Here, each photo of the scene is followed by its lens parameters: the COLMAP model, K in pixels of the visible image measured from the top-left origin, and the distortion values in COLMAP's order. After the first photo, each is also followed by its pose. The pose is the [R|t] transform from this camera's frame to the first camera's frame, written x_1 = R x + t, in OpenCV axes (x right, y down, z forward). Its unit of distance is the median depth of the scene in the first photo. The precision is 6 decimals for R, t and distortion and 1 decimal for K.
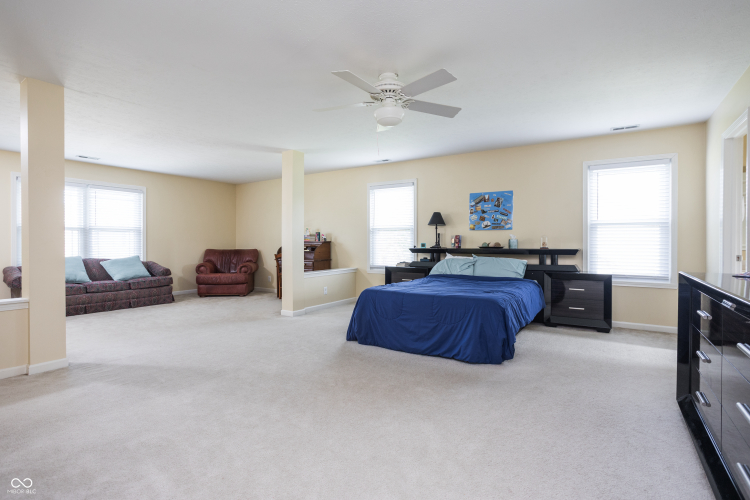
lens RADIAL K [[387.6, 0, 376.4], [0, 387.6, 245.0], [0, 0, 1]] dist [-0.062246, 0.032160]
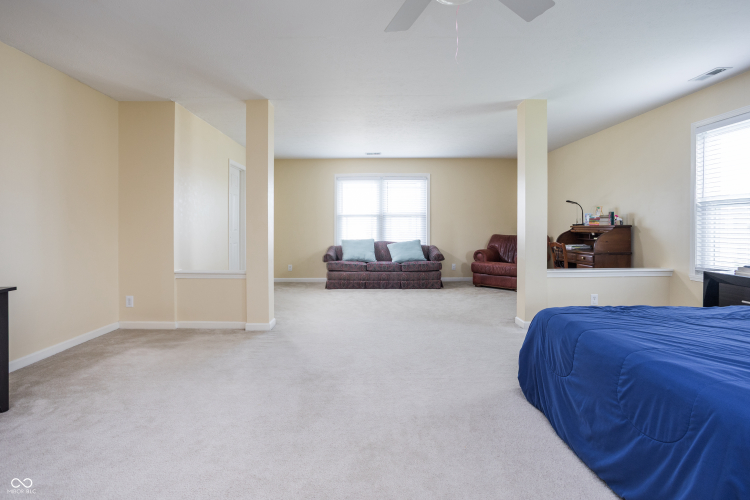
lens RADIAL K [[387.9, 0, 374.2], [0, 387.9, 232.7], [0, 0, 1]] dist [-0.050332, 0.031773]
pose [[0.545511, 0.010397, -0.838039, 0.206416], [-0.003476, 0.999943, 0.010143, -0.002248], [0.838096, -0.002620, 0.545516, 0.321802]]
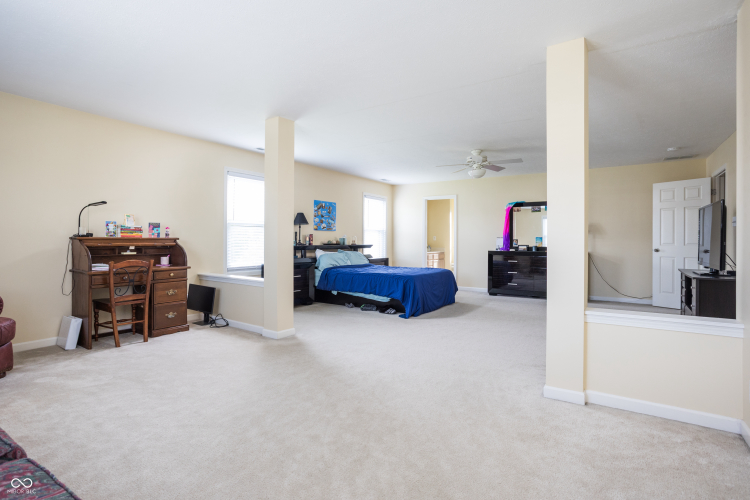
lens RADIAL K [[387.6, 0, 376.4], [0, 387.6, 245.0], [0, 0, 1]] dist [-0.062246, 0.032160]
pose [[-0.004839, -0.010337, 0.999935, -0.882969], [-0.001292, 0.999946, 0.010331, -0.004352], [-0.999987, -0.001242, -0.004852, 0.735958]]
